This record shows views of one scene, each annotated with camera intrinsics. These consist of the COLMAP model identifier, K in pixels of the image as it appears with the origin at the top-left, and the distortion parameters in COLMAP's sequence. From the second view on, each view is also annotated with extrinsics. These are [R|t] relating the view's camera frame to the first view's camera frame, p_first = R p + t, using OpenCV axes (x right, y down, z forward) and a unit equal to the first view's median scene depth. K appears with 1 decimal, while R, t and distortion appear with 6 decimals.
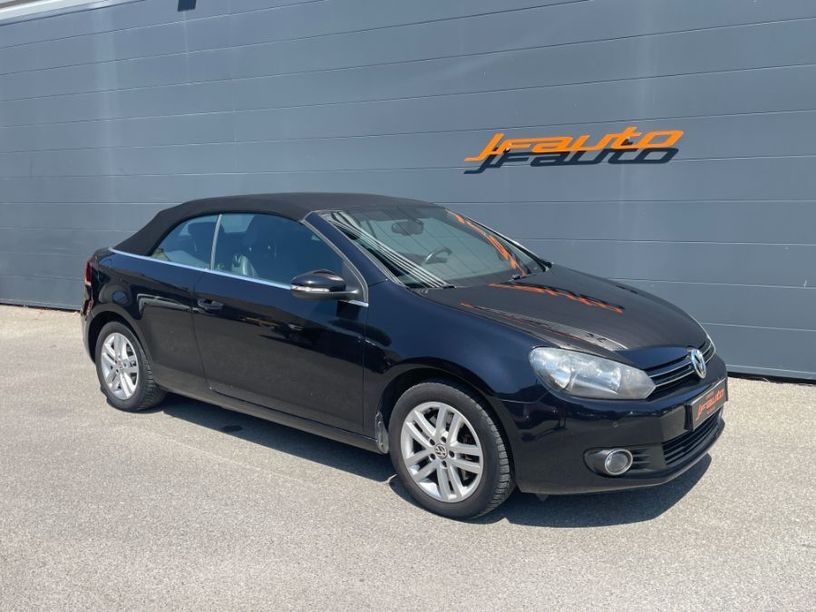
lens RADIAL K [[706.8, 0, 404.9], [0, 706.8, 313.7], [0, 0, 1]] dist [0.006604, -0.044104]
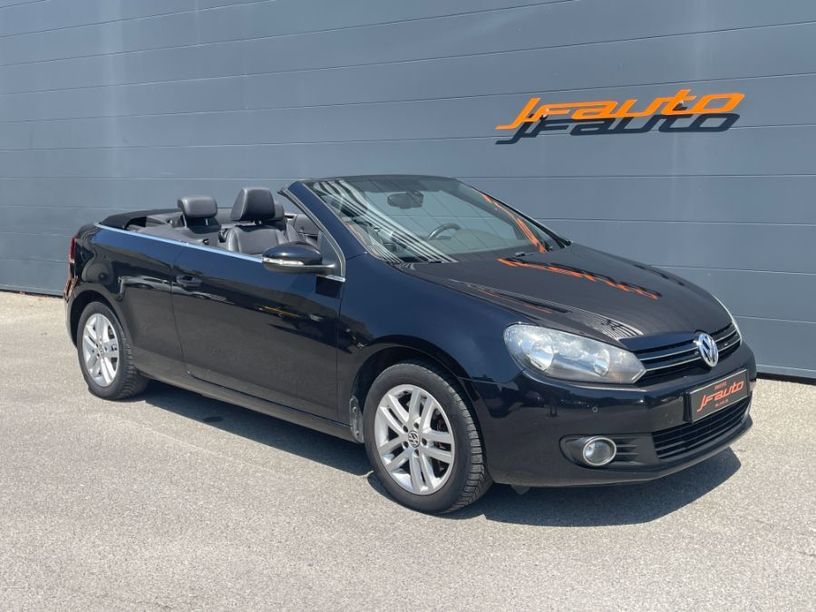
lens RADIAL K [[863.2, 0, 409.4], [0, 863.2, 299.9], [0, 0, 1]] dist [-0.012549, 0.000000]
pose [[0.995386, 0.016605, -0.094503, 0.137878], [-0.019160, 0.999473, -0.026196, 0.041303], [0.094019, 0.027886, 0.995180, -0.110672]]
